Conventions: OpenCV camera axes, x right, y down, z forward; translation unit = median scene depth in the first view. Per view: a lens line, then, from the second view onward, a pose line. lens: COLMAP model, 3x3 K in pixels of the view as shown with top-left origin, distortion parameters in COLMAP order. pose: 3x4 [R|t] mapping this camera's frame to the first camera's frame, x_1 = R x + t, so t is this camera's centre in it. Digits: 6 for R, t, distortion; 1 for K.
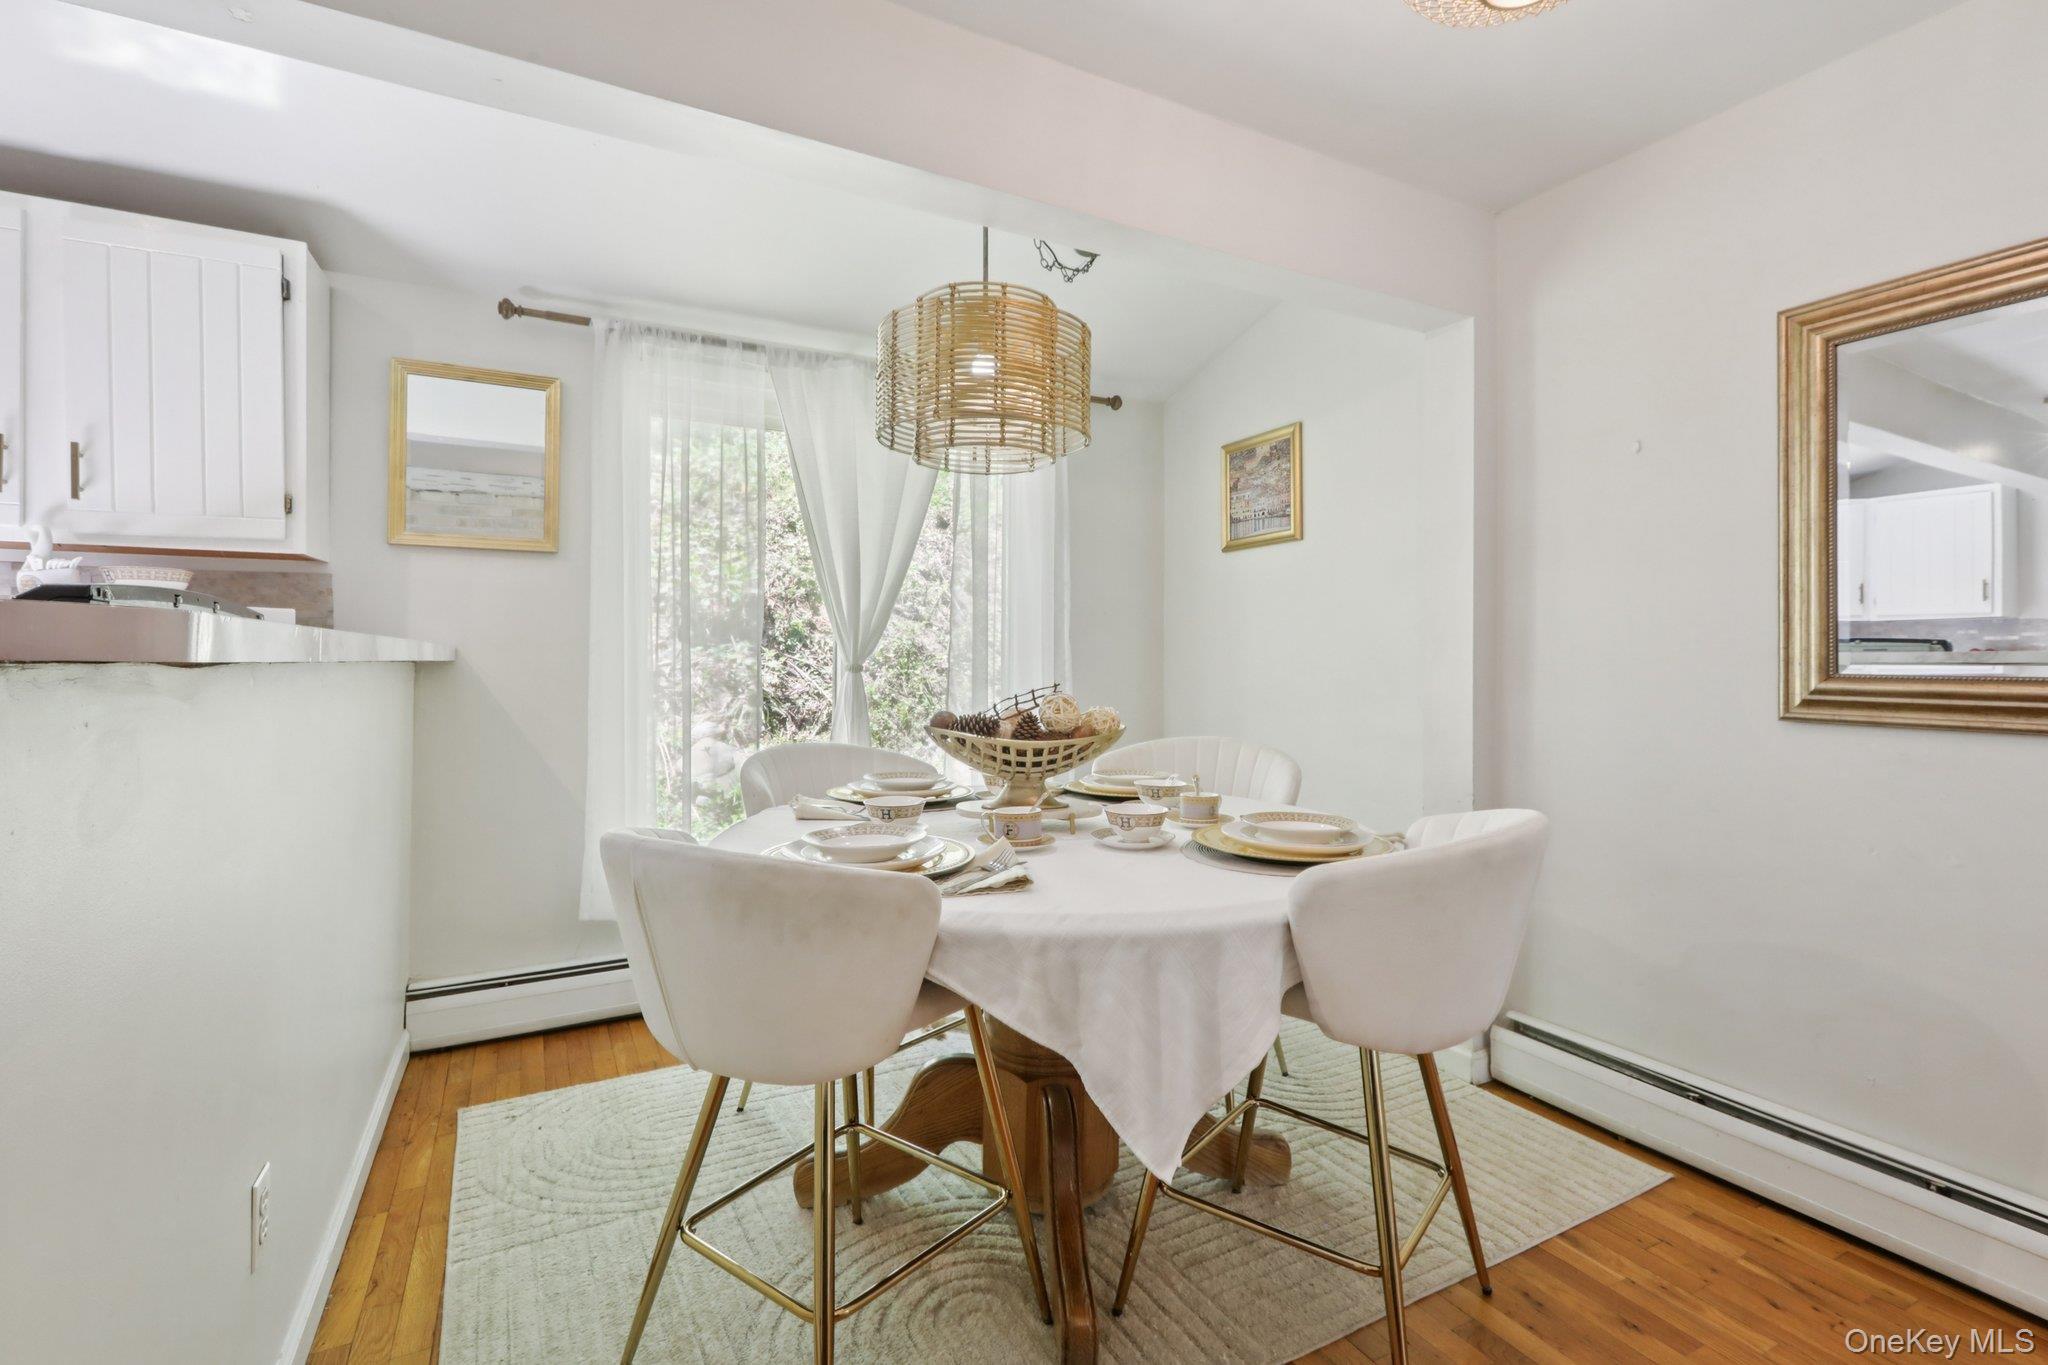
lens RADIAL K [[933.5, 0, 1029.0], [0, 933.5, 655.6], [0, 0, 1]] dist [0.002221, 0.000725]
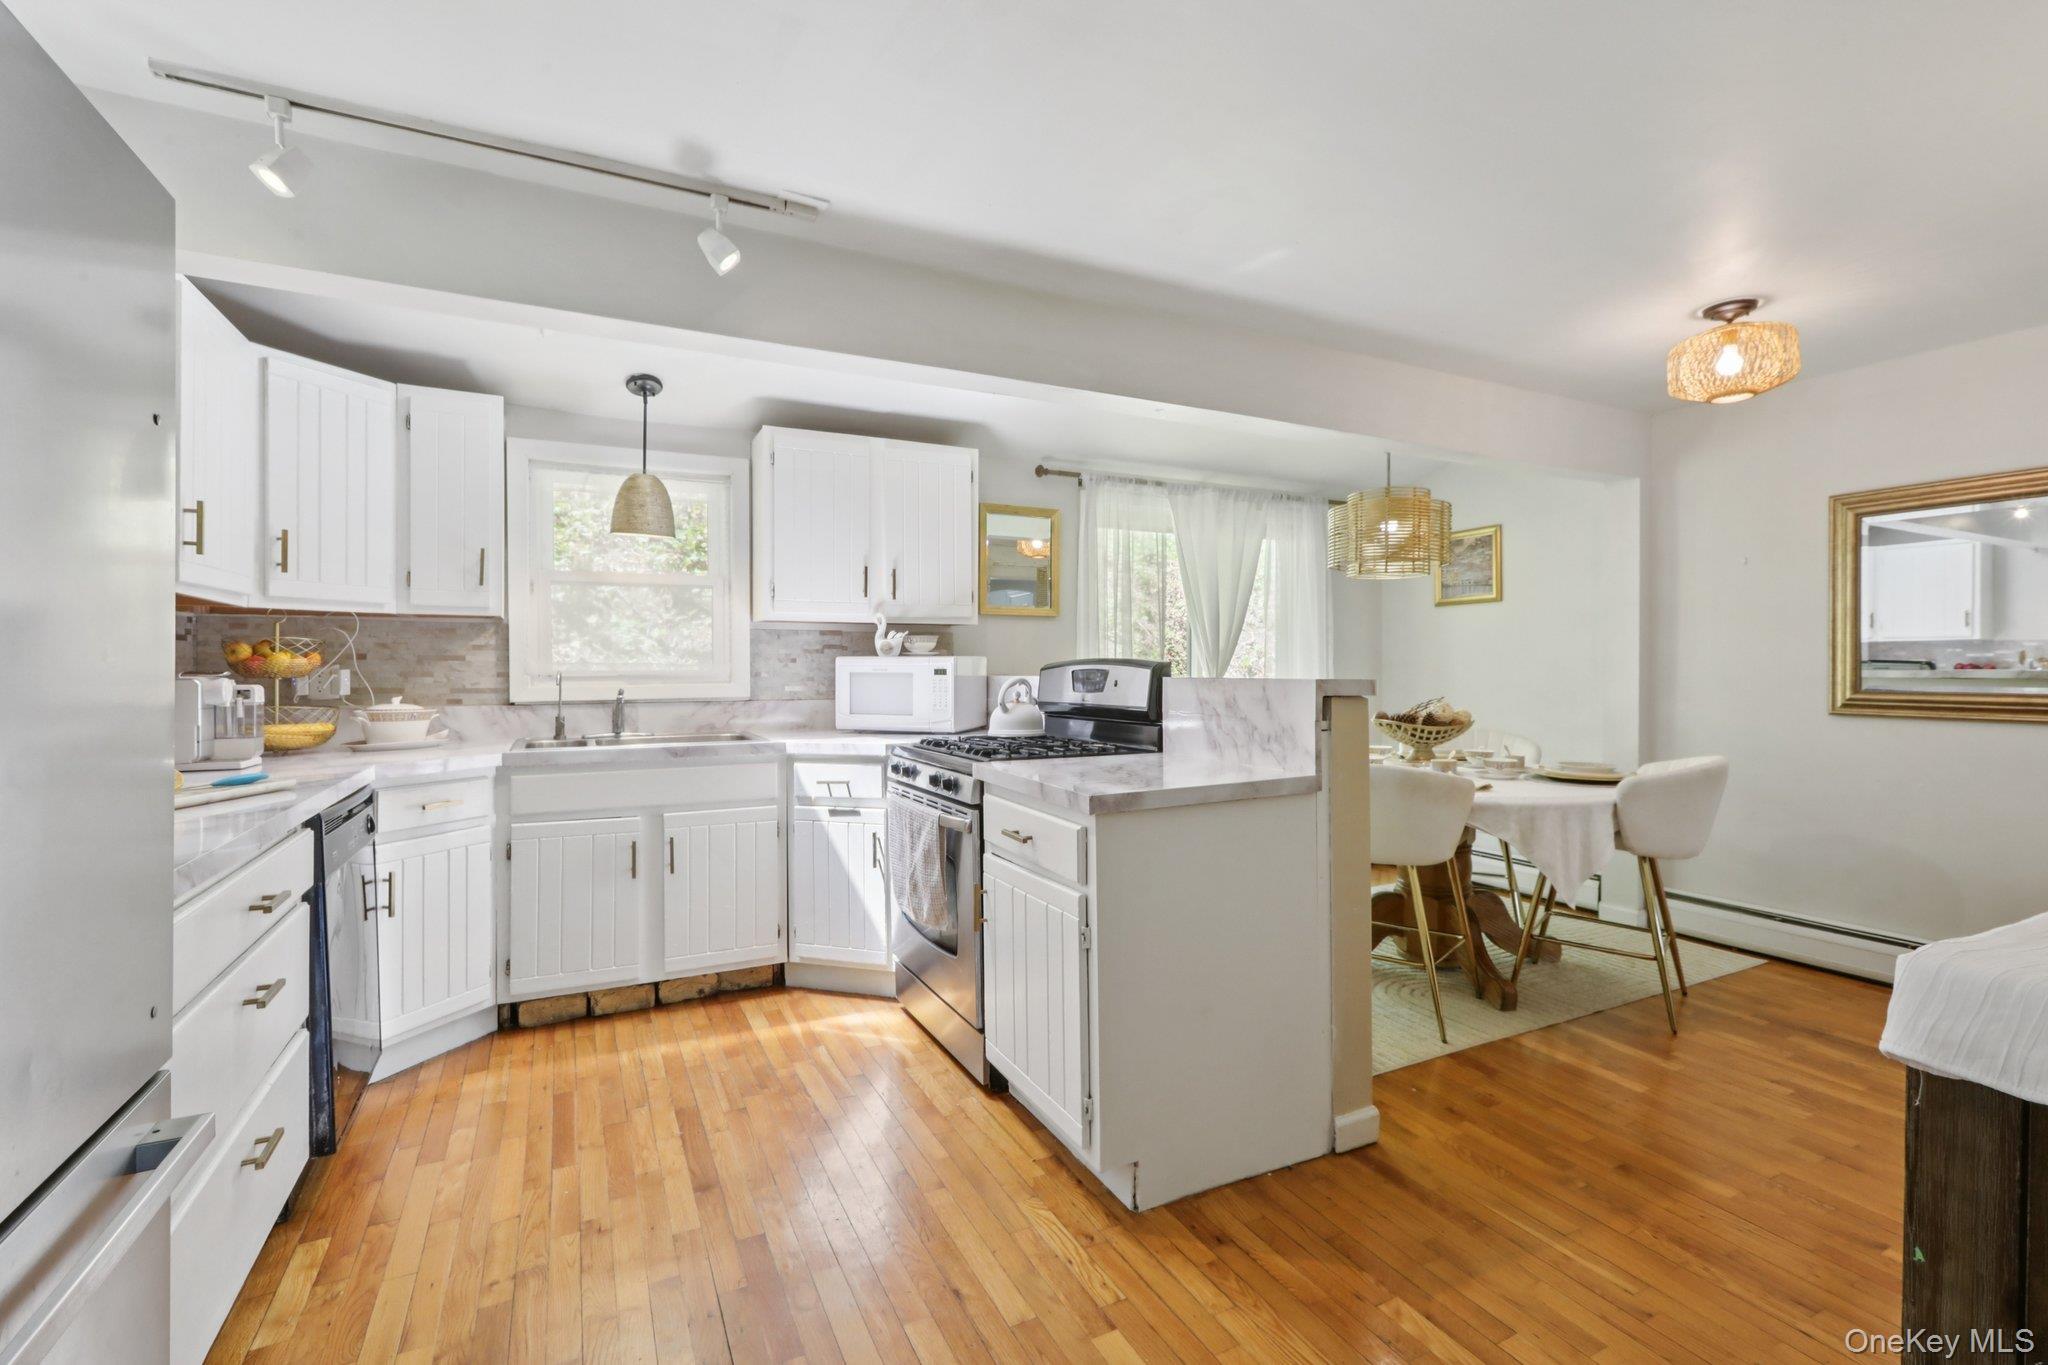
lens RADIAL K [[907.2, 0, 1022.3], [0, 907.2, 674.7], [0, 0, 1]] dist [0.000753, 0.000386]
pose [[0.999760, -0.004195, -0.021525, -0.729058], [0.004456, 0.999917, 0.012124, -0.037971], [0.021472, -0.012217, 0.999695, -0.803468]]
